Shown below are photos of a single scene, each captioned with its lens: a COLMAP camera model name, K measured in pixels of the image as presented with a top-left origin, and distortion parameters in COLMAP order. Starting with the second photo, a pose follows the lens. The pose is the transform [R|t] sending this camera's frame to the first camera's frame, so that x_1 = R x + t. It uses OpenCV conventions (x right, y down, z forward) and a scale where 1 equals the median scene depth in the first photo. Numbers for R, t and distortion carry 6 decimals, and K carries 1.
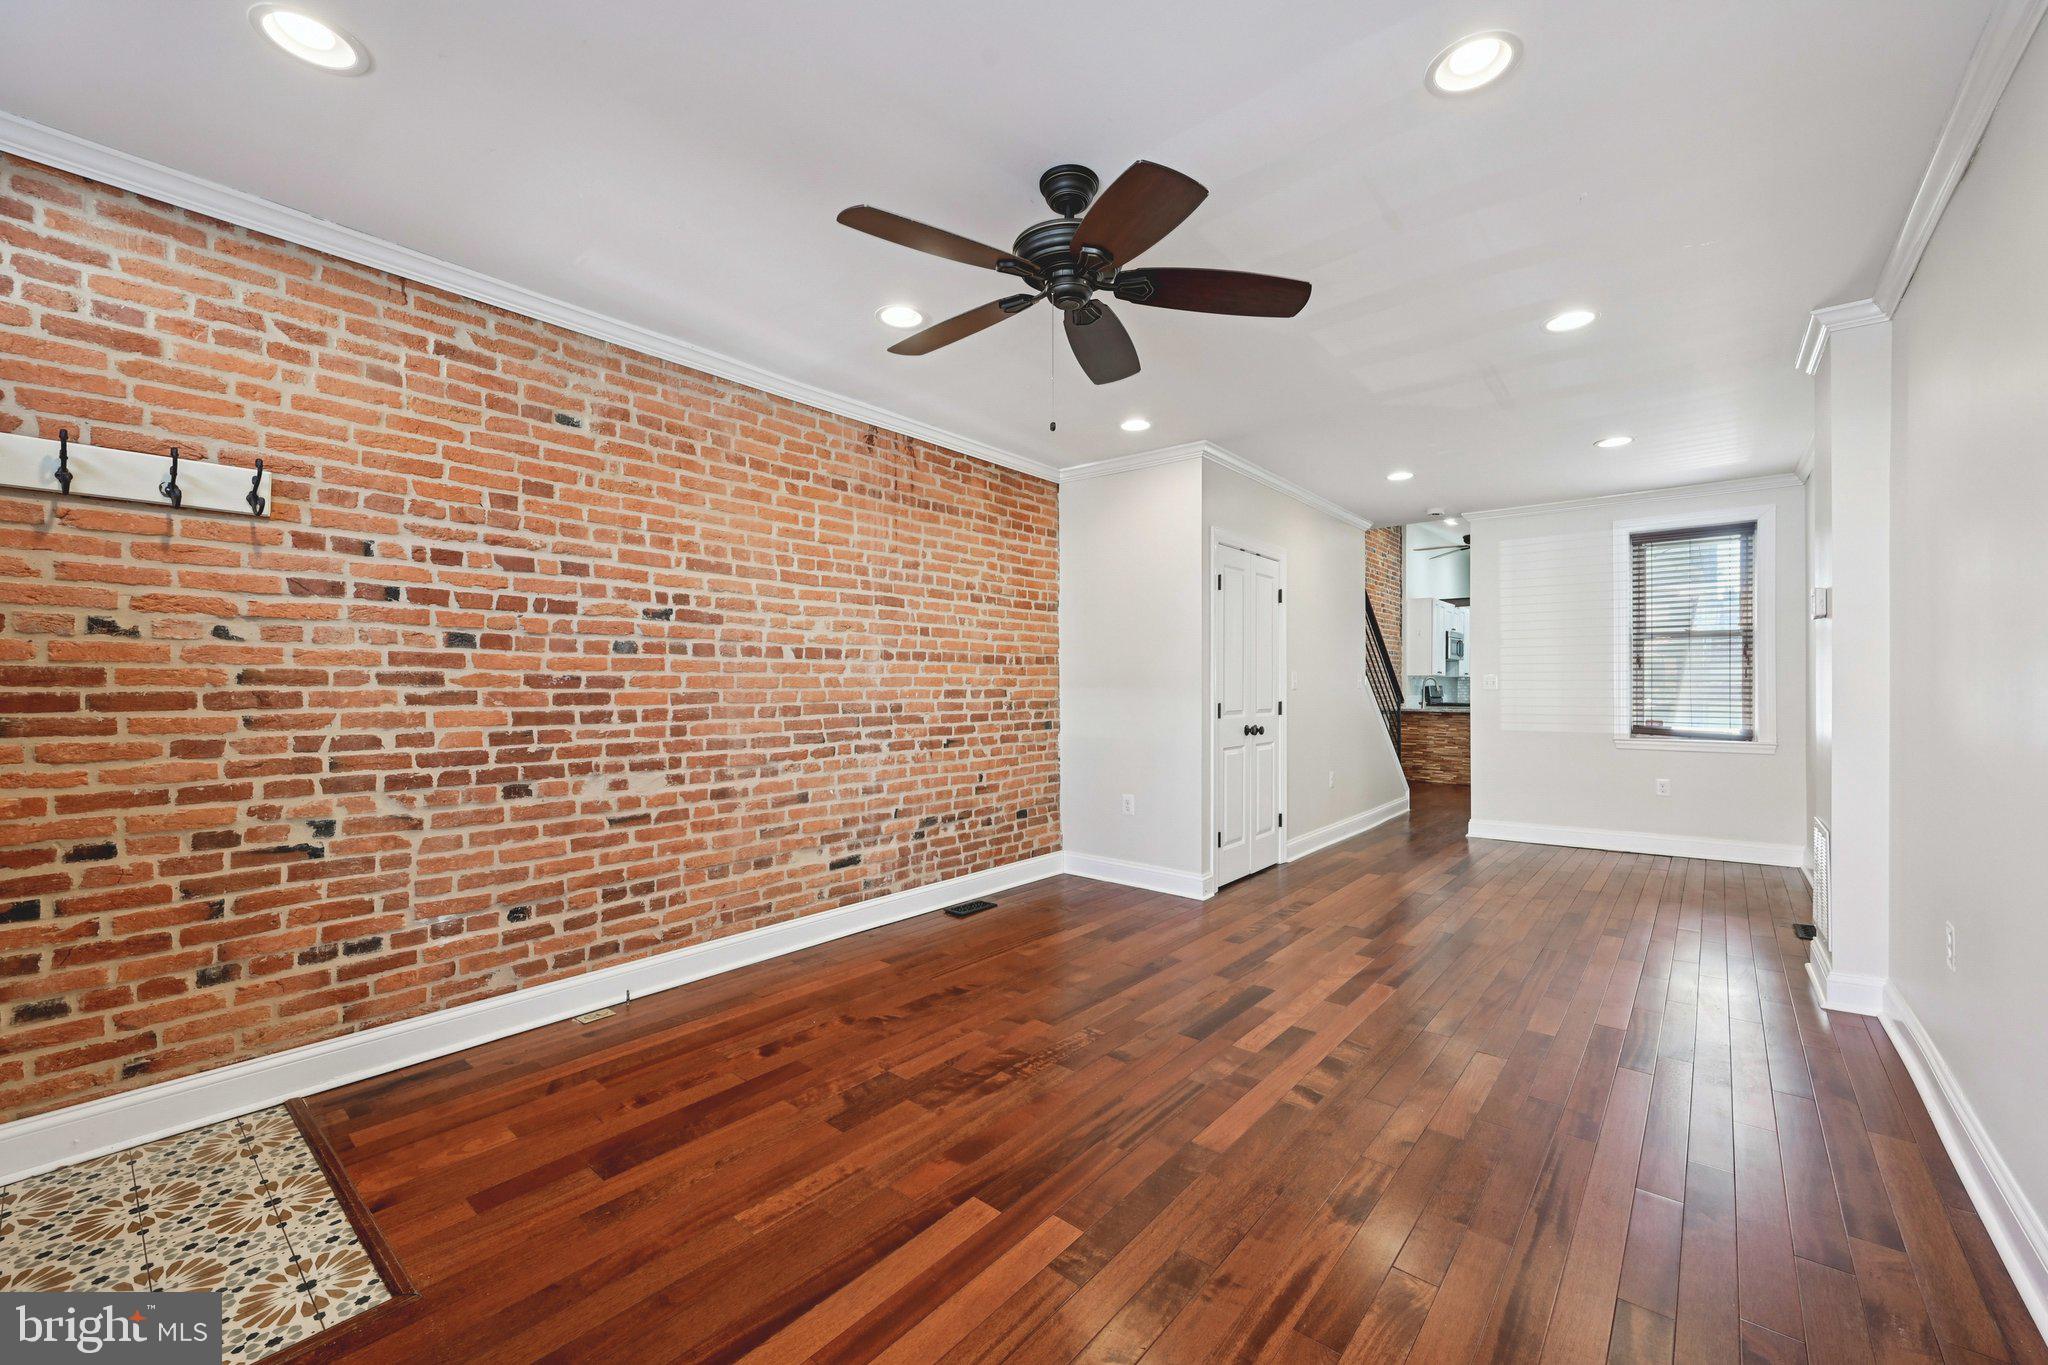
lens RADIAL K [[812.5, 0, 1028.9], [0, 812.5, 686.1], [0, 0, 1]] dist [-0.001565, -0.000056]
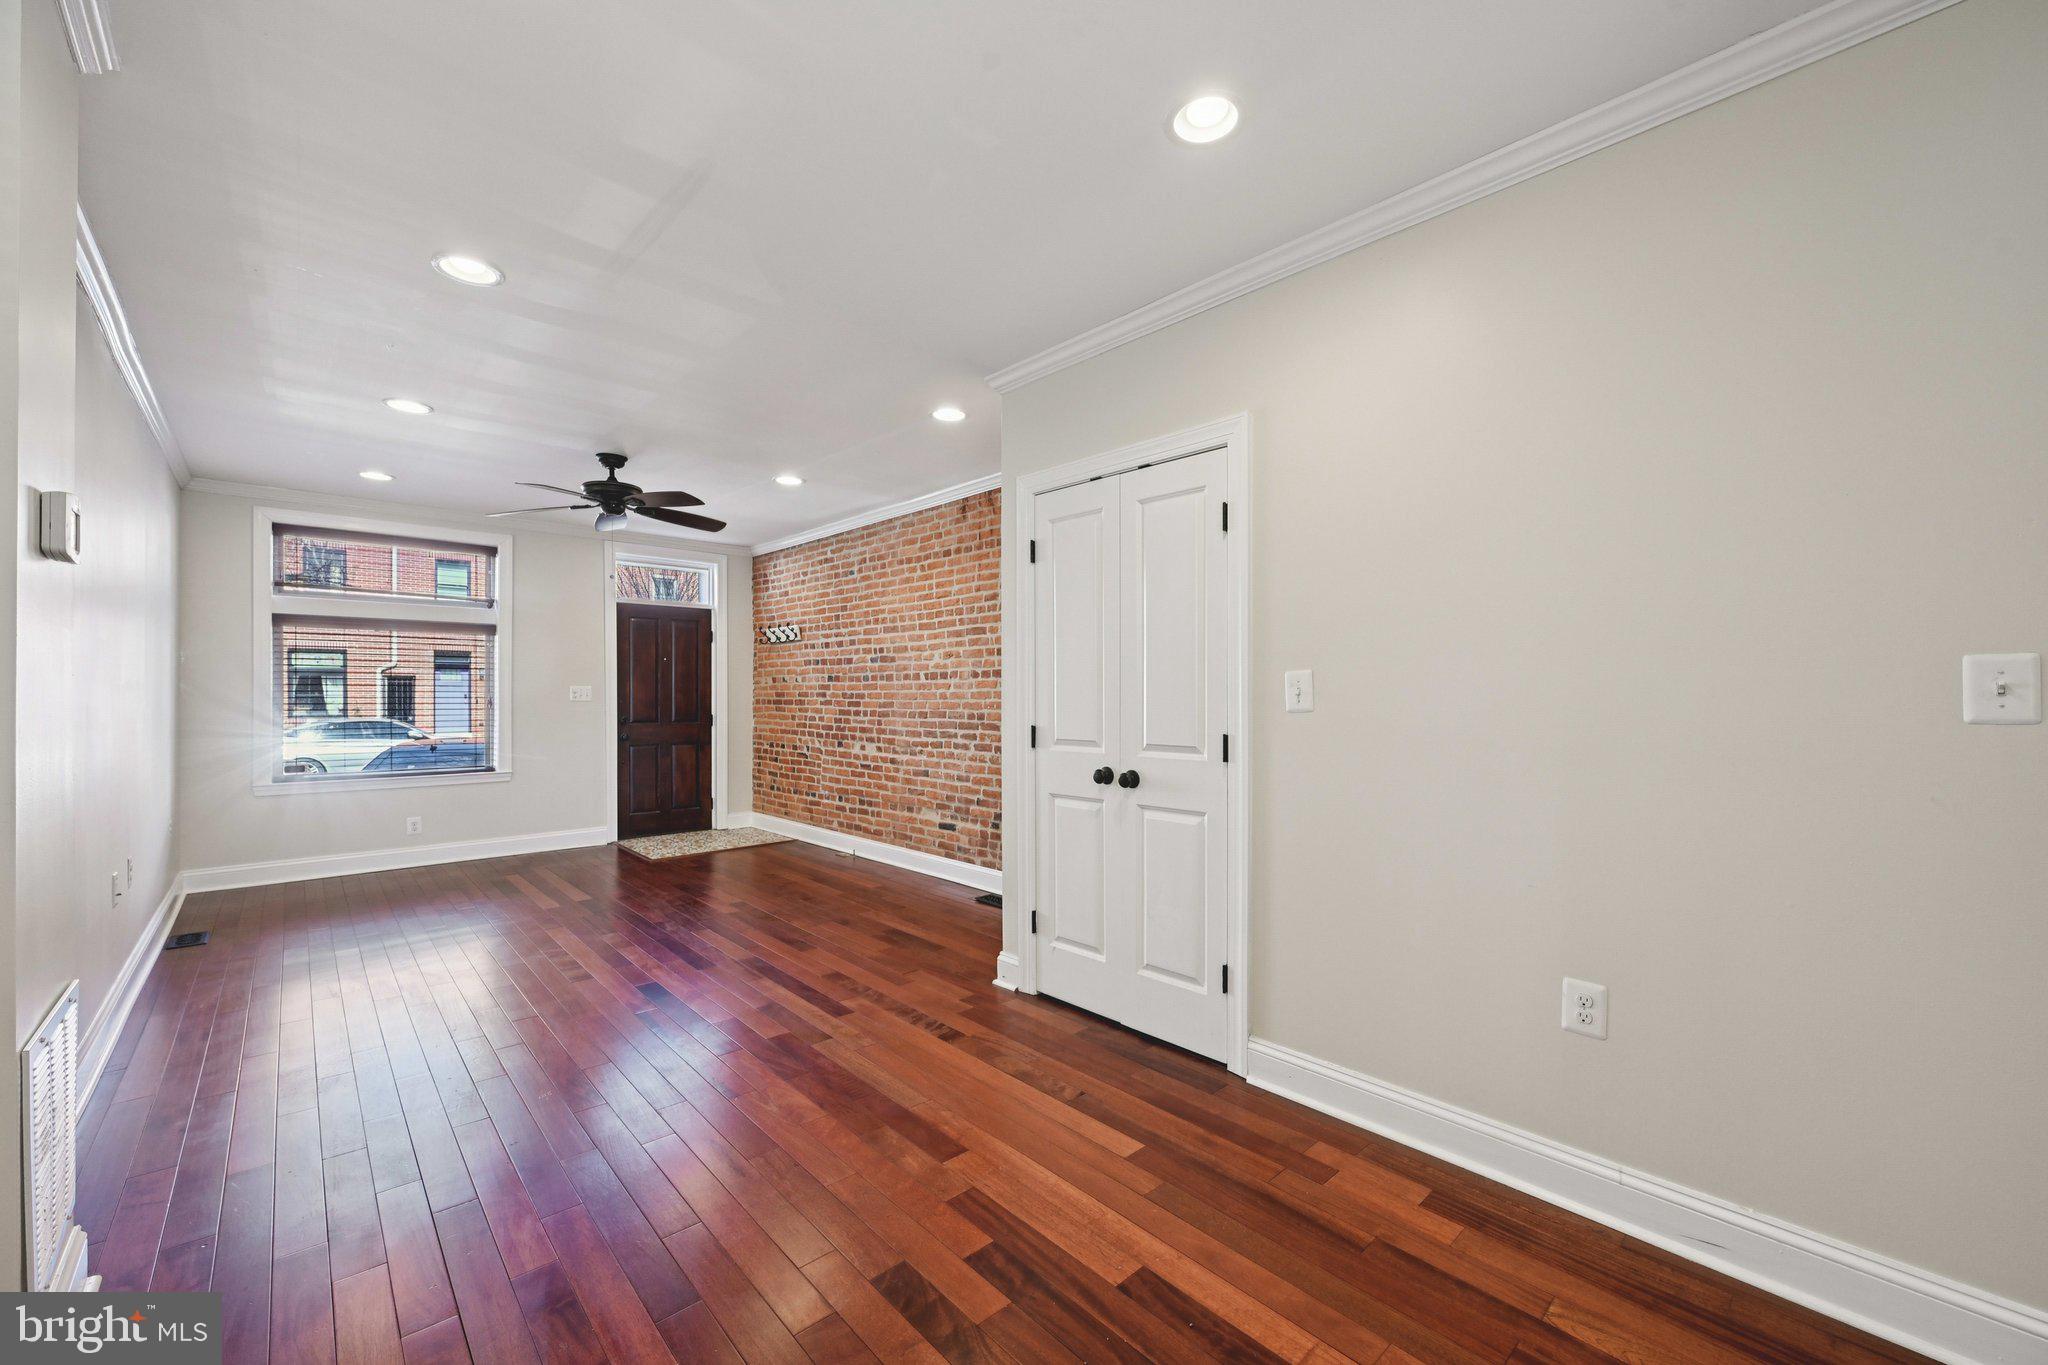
lens RADIAL K [[807.1, 0, 1033.8], [0, 807.1, 695.5], [0, 0, 1]] dist [-0.001549, -0.000099]
pose [[-0.122002, 0.001263, -0.992529, 1.177805], [-0.000592, 0.999999, 0.001345, -0.007444], [0.992530, 0.000752, -0.122002, 1.388275]]
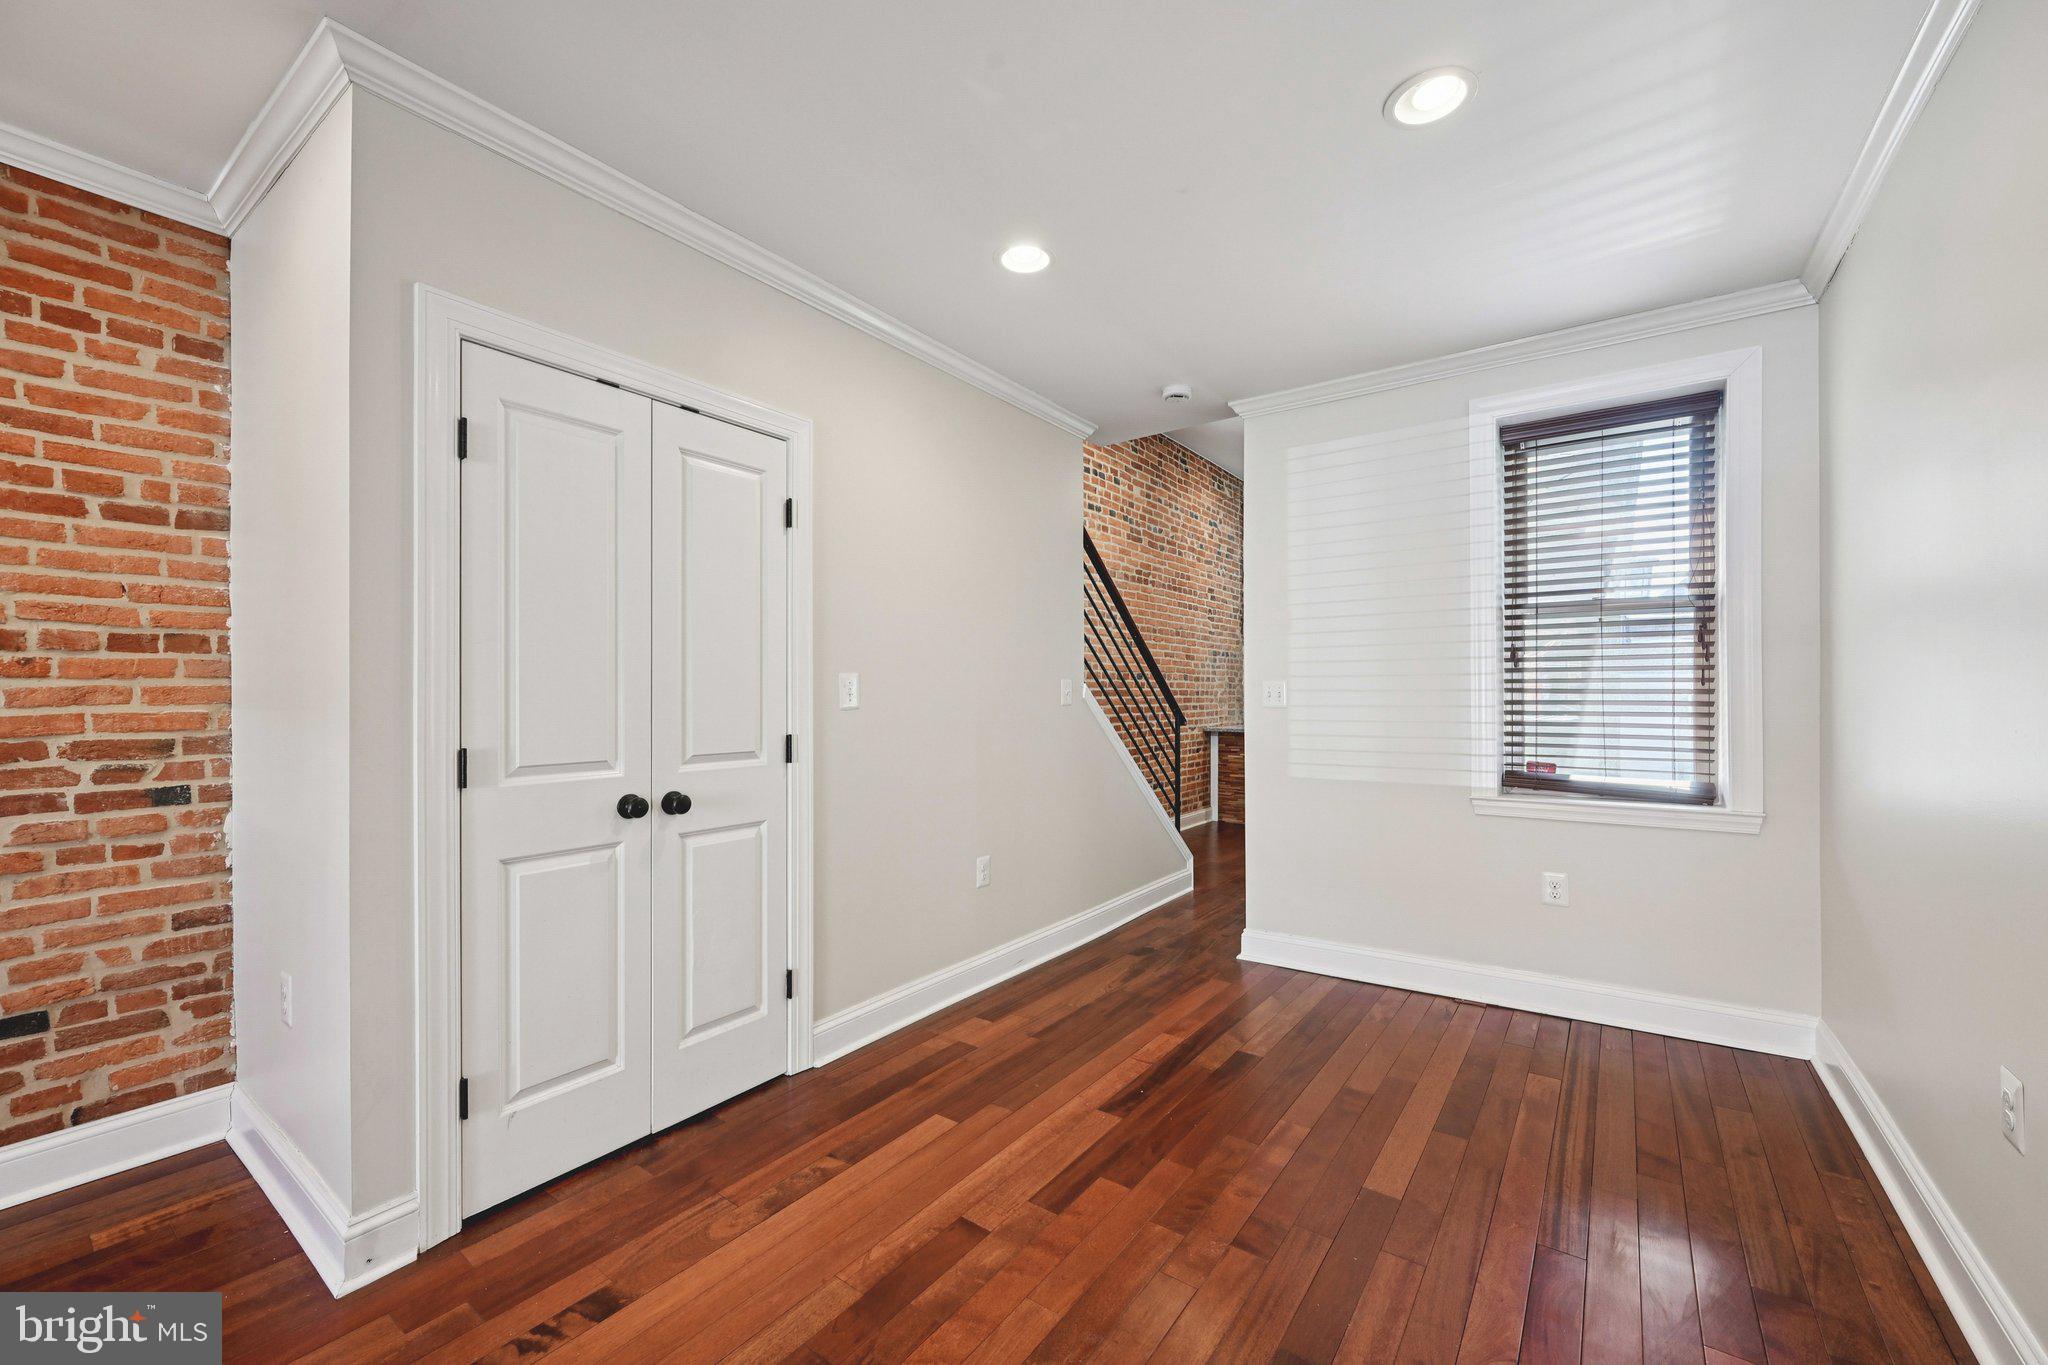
lens RADIAL K [[807.1, 0, 1033.8], [0, 807.1, 695.5], [0, 0, 1]] dist [-0.001549, -0.000099]
pose [[0.997223, -0.000418, 0.074468, 0.613852], [0.000565, 0.999998, -0.001952, -0.004551], [-0.074467, 0.001988, 0.997222, 0.762106]]
